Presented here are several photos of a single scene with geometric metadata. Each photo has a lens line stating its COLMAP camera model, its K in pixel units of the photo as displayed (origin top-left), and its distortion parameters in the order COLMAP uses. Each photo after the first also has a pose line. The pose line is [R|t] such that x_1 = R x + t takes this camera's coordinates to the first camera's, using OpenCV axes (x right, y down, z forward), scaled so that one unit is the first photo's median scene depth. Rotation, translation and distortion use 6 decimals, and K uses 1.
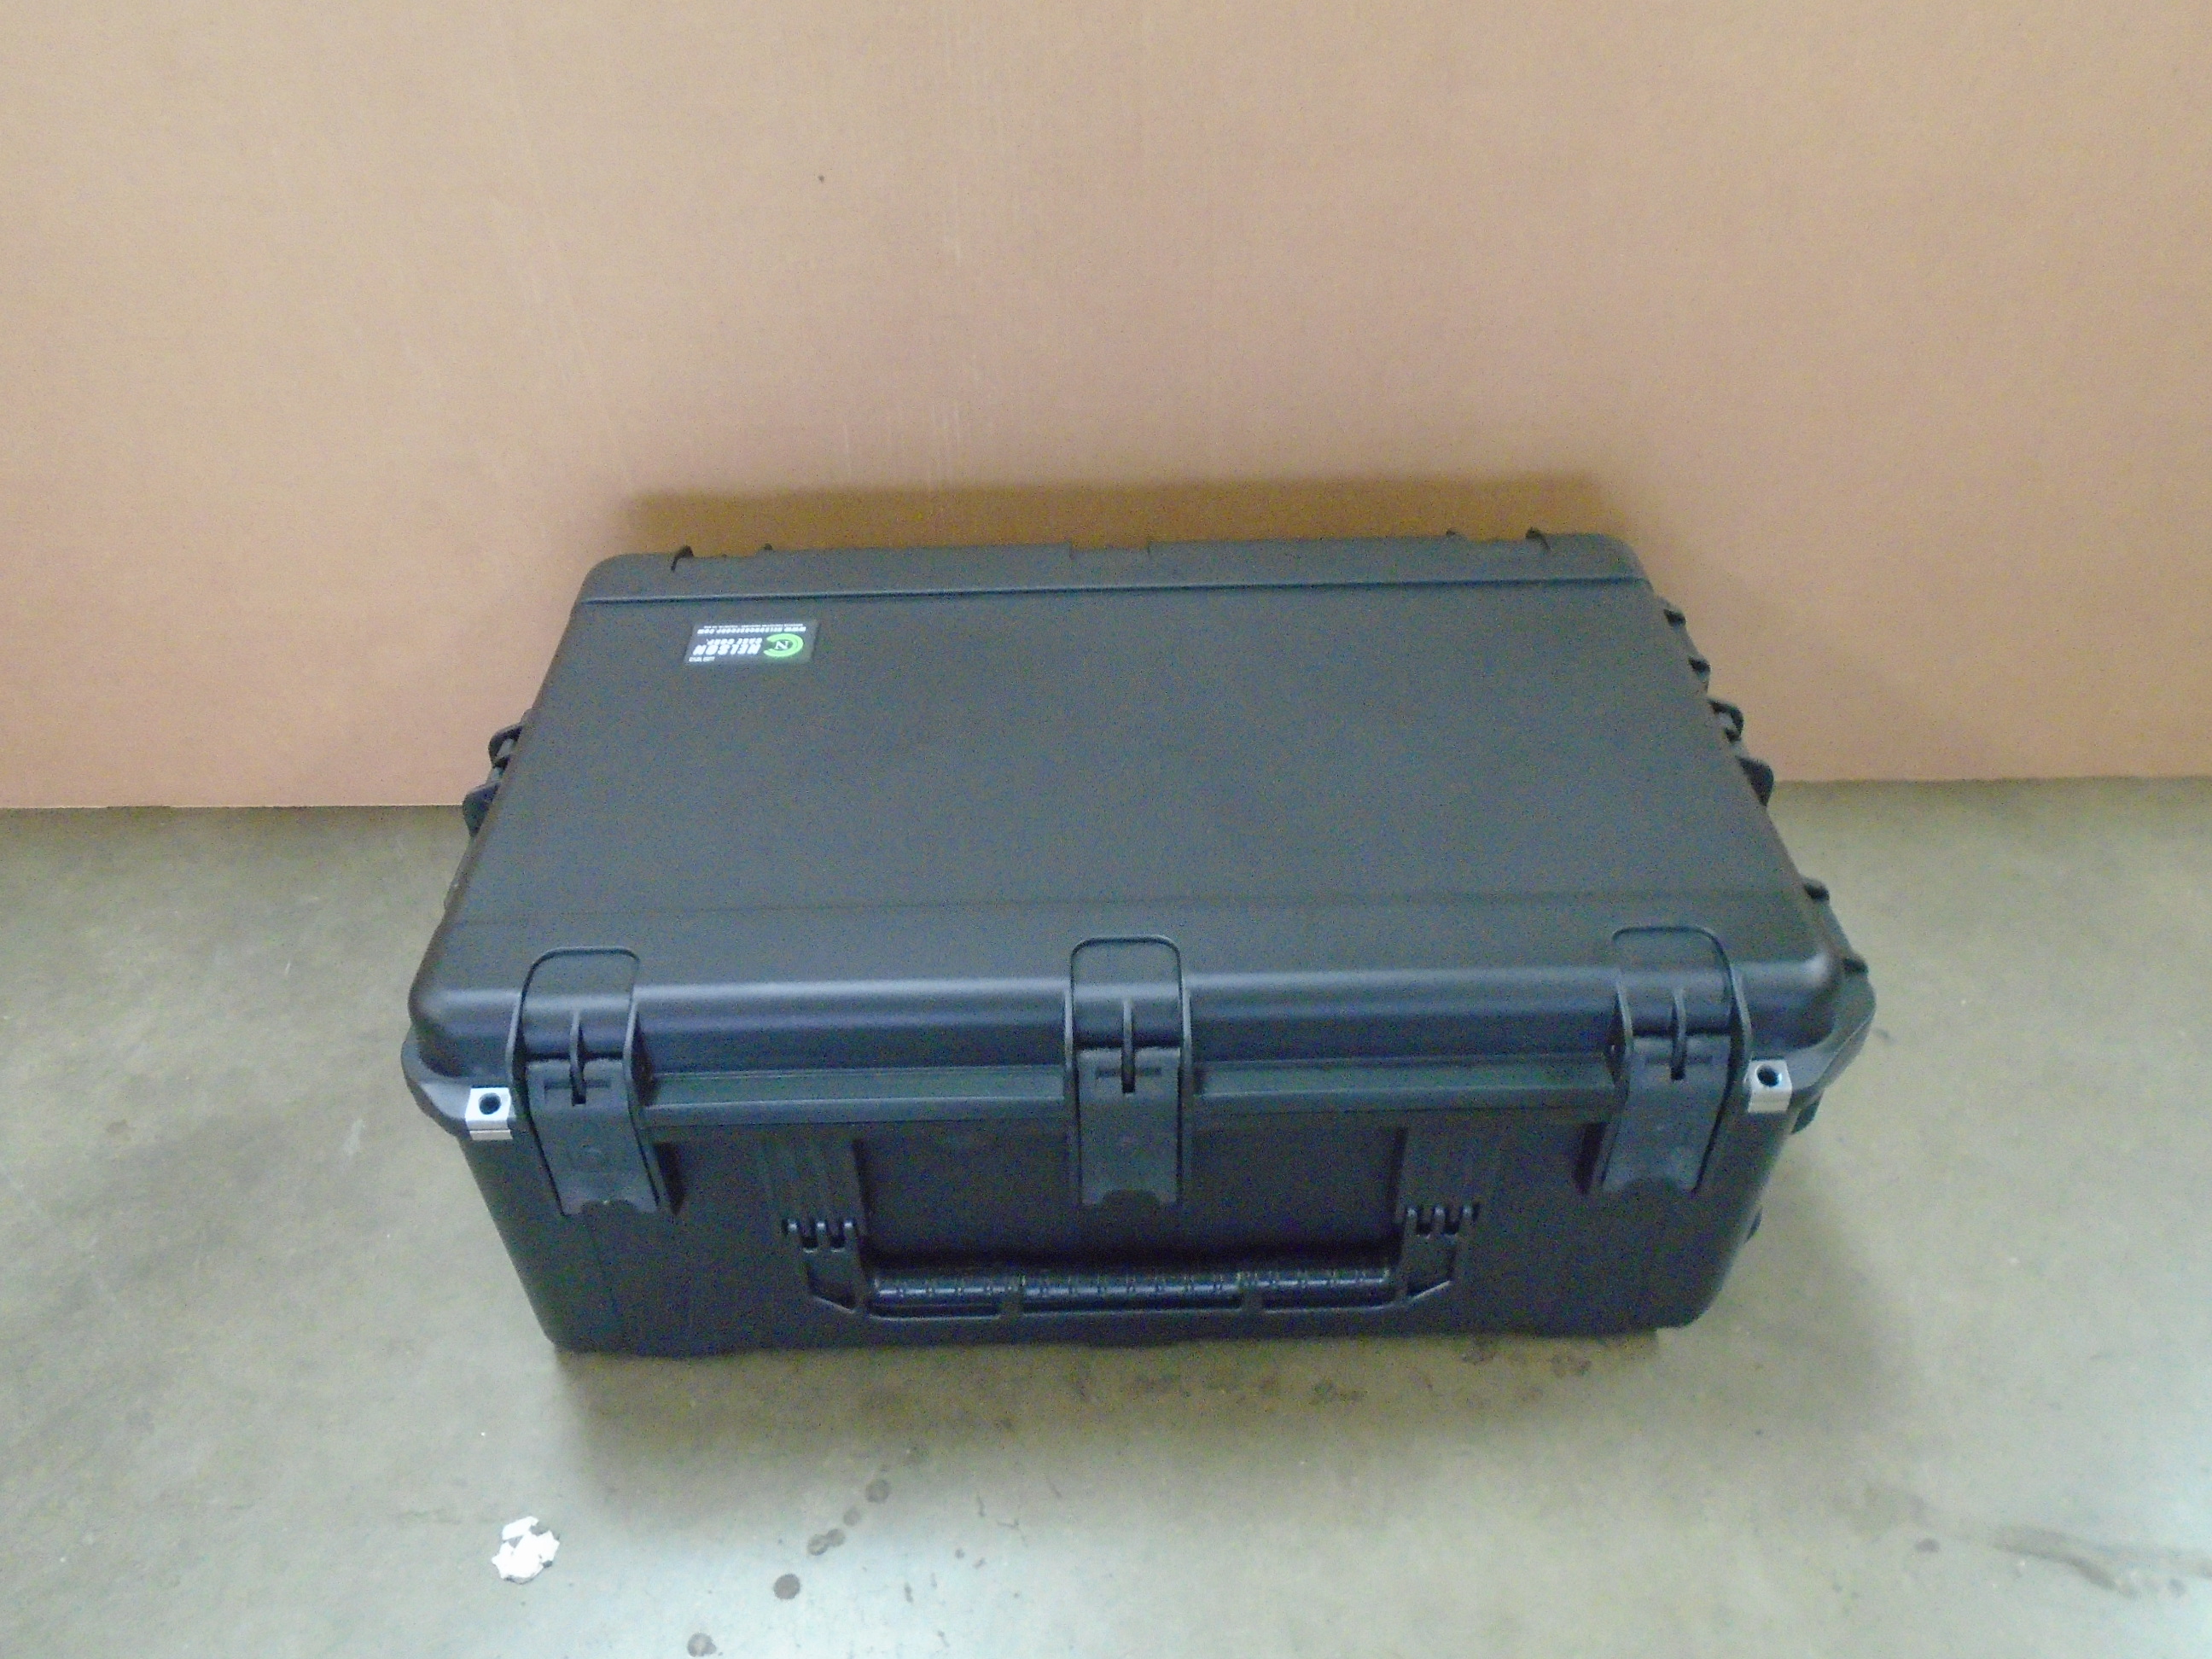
lens RADIAL K [[1698.3, 0, 1103.5], [0, 1698.3, 826.2], [0, 0, 1]] dist [0.000680, -0.002194]
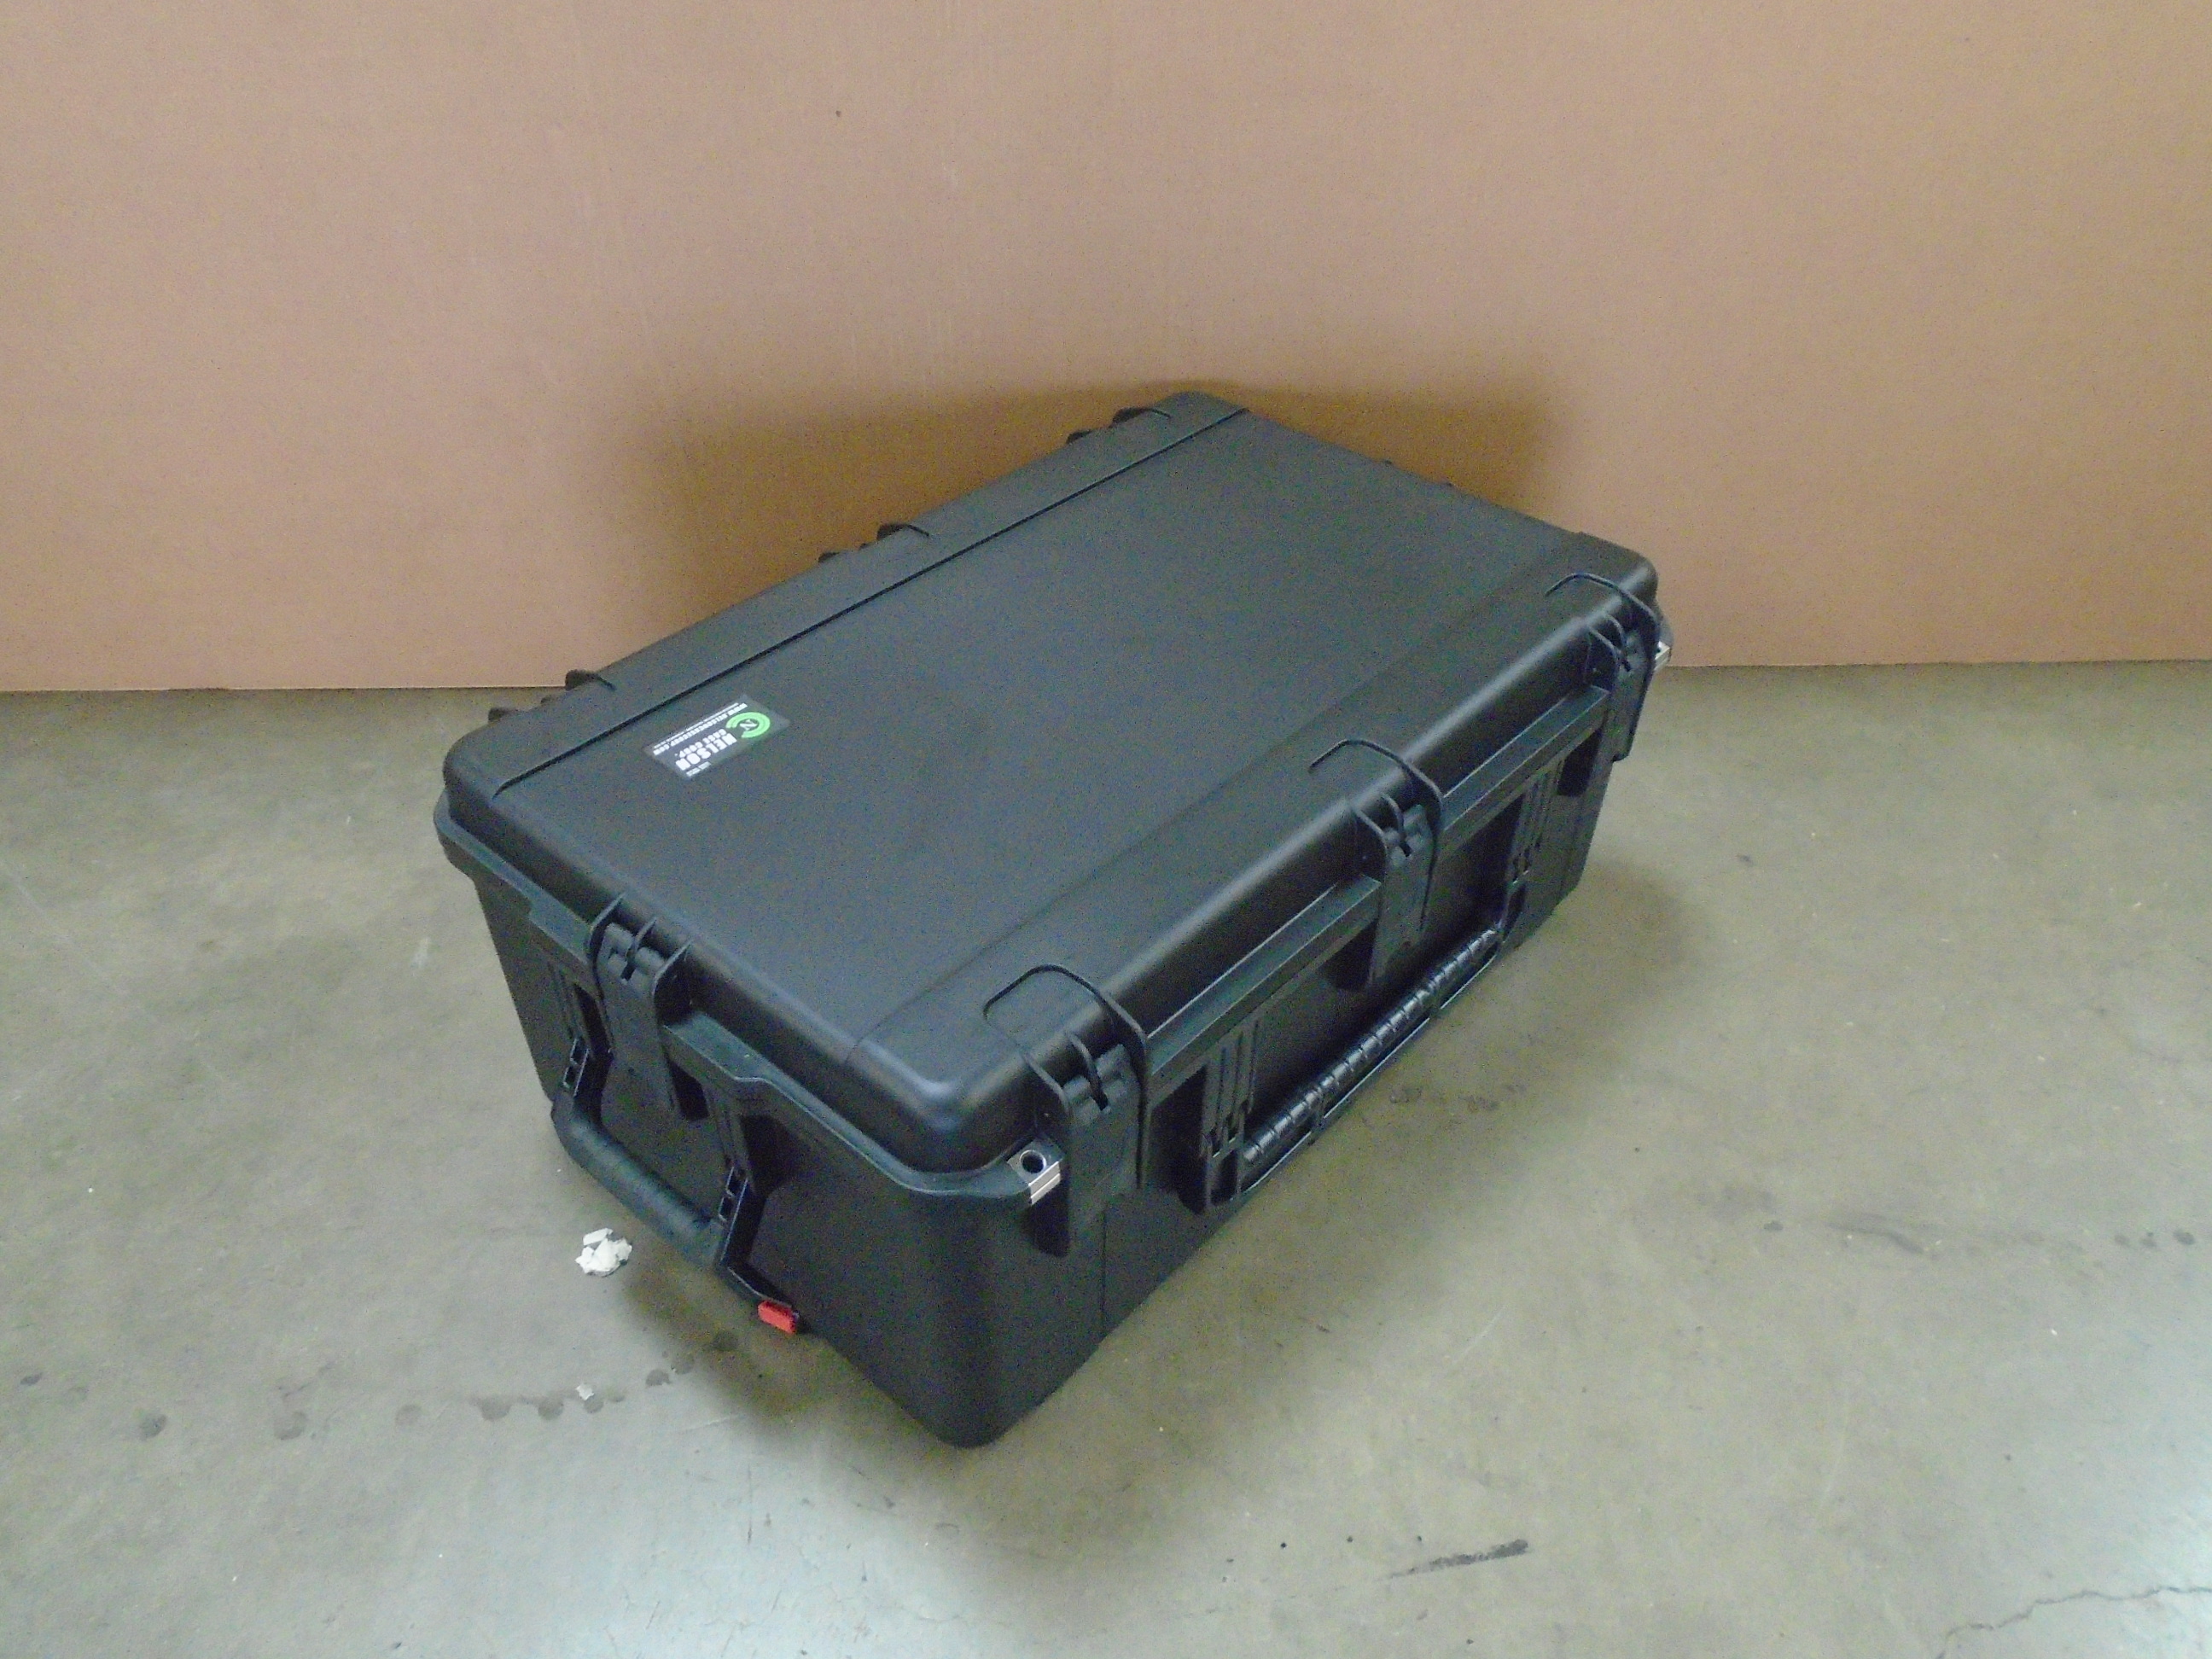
lens RADIAL K [[1698.3, 0, 1109.9], [0, 1698.3, 826.7], [0, 0, 1]] dist [0.000680, -0.002194]
pose [[0.998907, -0.006673, 0.046257, -0.035526], [0.007554, 0.999793, -0.018900, 0.129677], [-0.046122, 0.019229, 0.998751, -0.161971]]
